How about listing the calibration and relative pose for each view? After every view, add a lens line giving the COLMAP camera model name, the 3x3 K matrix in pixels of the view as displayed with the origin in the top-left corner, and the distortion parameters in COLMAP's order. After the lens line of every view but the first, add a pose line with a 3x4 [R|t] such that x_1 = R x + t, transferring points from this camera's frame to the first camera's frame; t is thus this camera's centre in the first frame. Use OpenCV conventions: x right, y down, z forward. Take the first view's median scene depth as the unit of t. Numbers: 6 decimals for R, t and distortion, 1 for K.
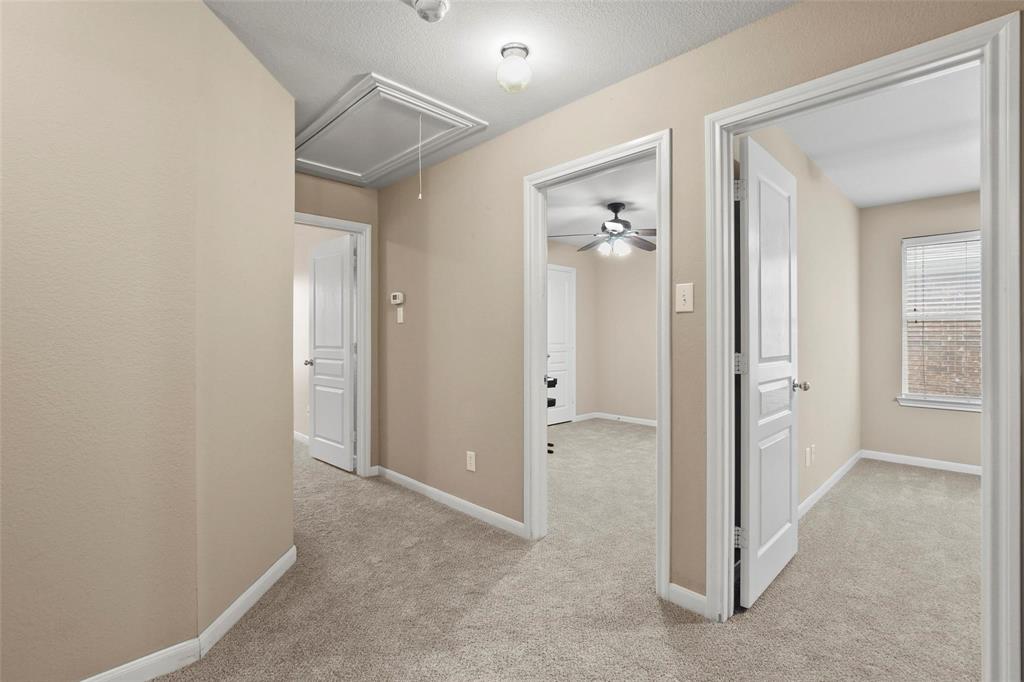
lens RADIAL K [[470.2, 0, 514.9], [0, 470.2, 339.0], [0, 0, 1]] dist [-0.015633, 0.001332]
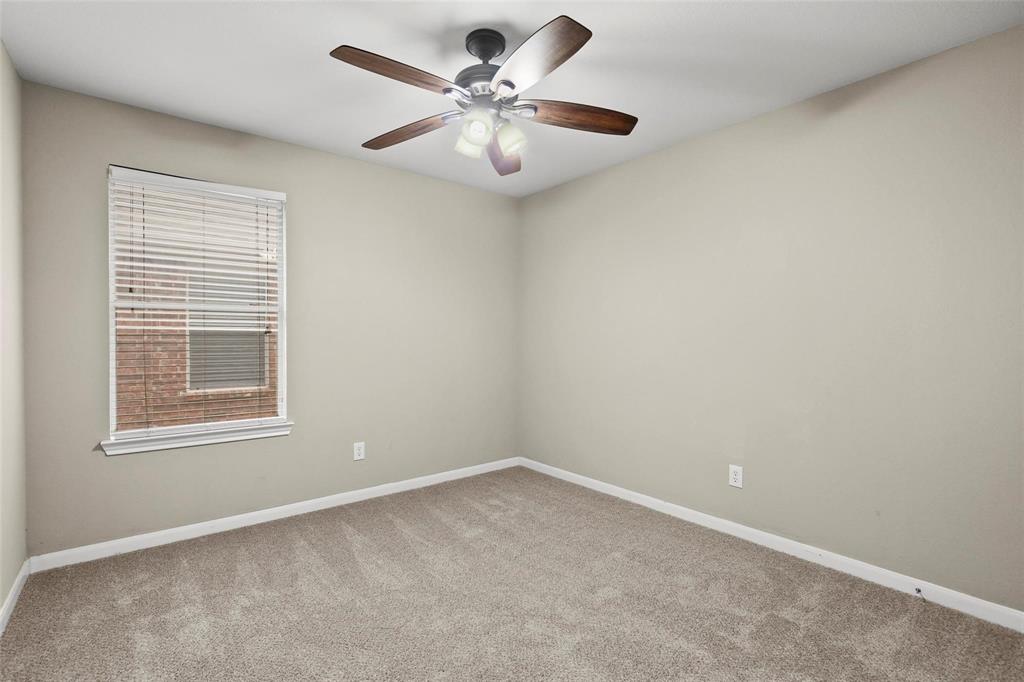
lens RADIAL K [[470.2, 0, 516.5], [0, 470.2, 338.8], [0, 0, 1]] dist [-0.015633, 0.001332]
pose [[0.092134, -0.002571, 0.995743, 0.649724], [-0.000839, 0.999996, 0.002659, -0.004147], [-0.995746, -0.001081, 0.092132, 0.941963]]
